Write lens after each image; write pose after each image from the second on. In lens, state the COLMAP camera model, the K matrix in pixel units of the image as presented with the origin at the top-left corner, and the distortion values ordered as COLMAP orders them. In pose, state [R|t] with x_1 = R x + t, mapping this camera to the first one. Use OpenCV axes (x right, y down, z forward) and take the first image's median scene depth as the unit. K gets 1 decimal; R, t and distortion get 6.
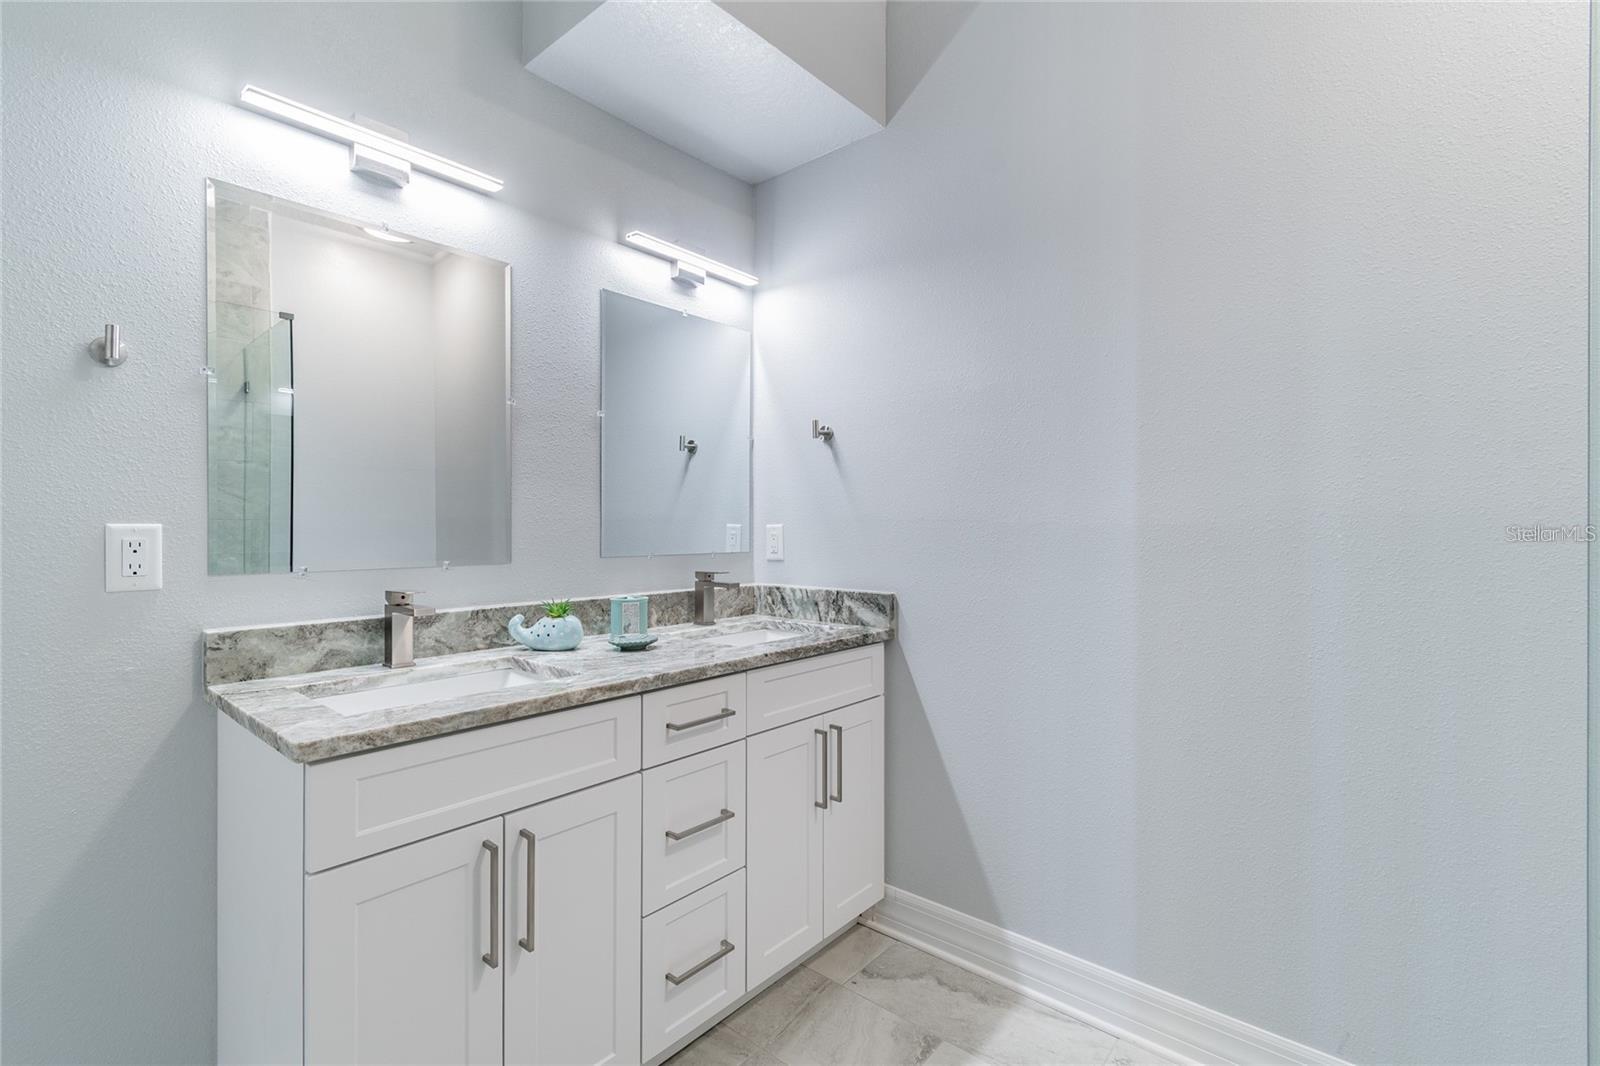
lens RADIAL K [[712.6, 0, 800.0], [0, 712.6, 533.0], [0, 0, 1]] dist [0.001542, 0.000066]
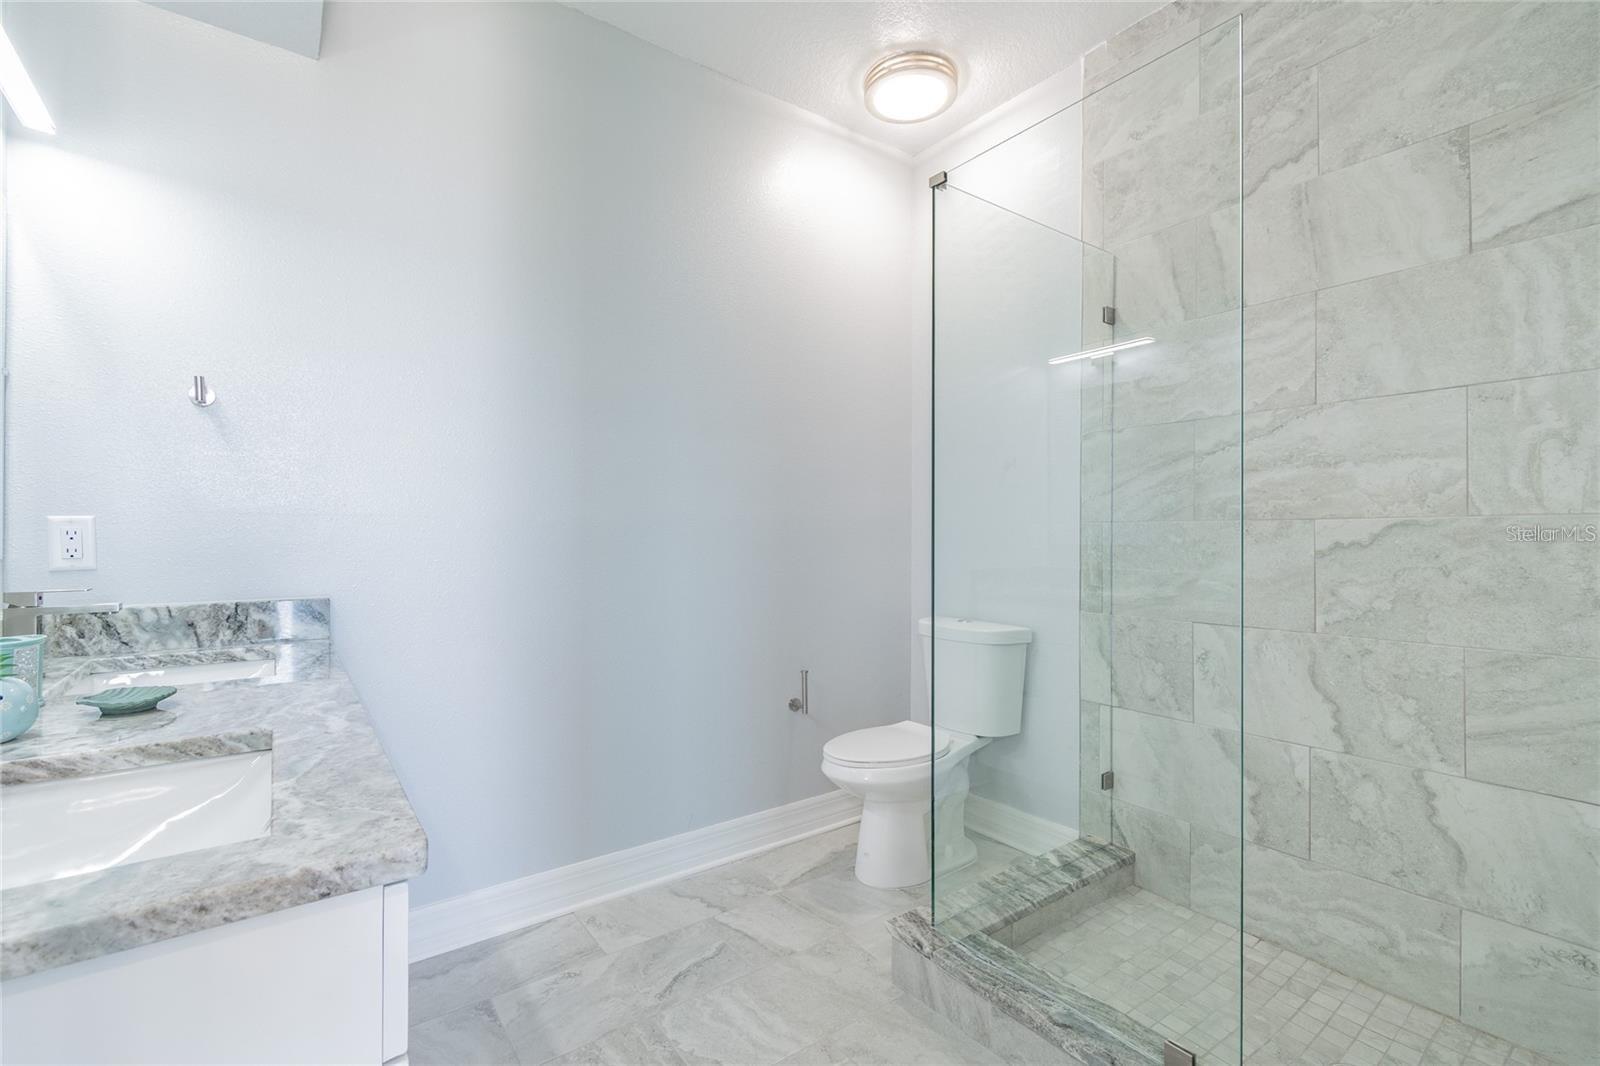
lens RADIAL K [[712.6, 0, 800.0], [0, 712.6, 533.0], [0, 0, 1]] dist [0.001542, 0.000066]
pose [[0.214739, 0.000039, 0.976671, -0.561216], [0.005423, 0.999985, -0.001232, 0.009272], [-0.976656, 0.005561, 0.214736, 0.231890]]
